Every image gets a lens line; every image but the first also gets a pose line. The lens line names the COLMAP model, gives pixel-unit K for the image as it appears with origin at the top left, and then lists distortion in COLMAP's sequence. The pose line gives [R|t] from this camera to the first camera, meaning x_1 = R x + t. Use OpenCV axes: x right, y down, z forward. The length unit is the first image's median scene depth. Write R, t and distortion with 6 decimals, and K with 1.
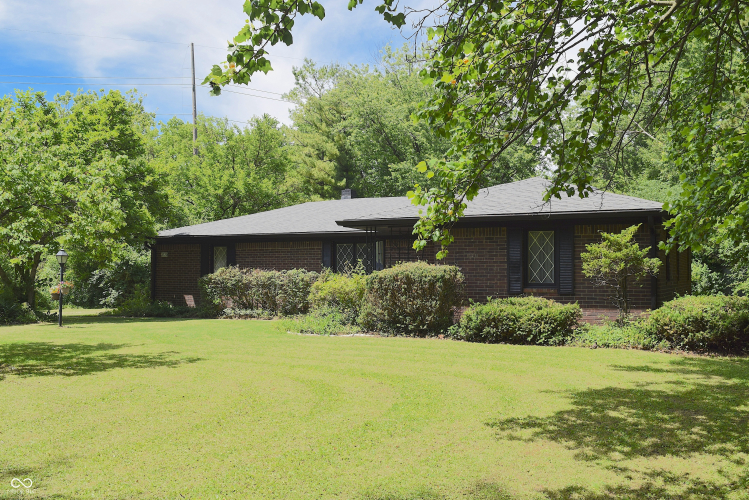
lens RADIAL K [[737.5, 0, 374.5], [0, 737.5, 248.3], [0, 0, 1]] dist [-0.093795, 0.000000]
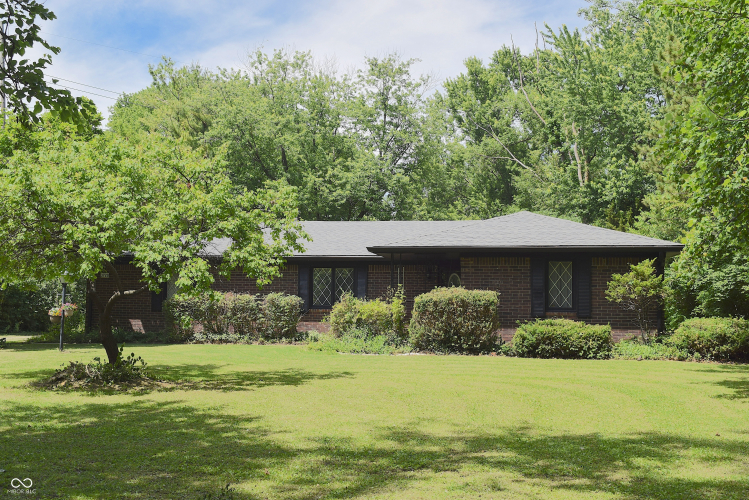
lens RADIAL K [[864.6, 0, 374.4], [0, 864.6, 252.3], [0, 0, 1]] dist [-0.092458, 0.000000]
pose [[0.959687, 0.027364, 0.279736, -0.450814], [-0.020410, 0.999407, -0.027742, 0.005117], [-0.280329, 0.020914, 0.959676, -0.210415]]
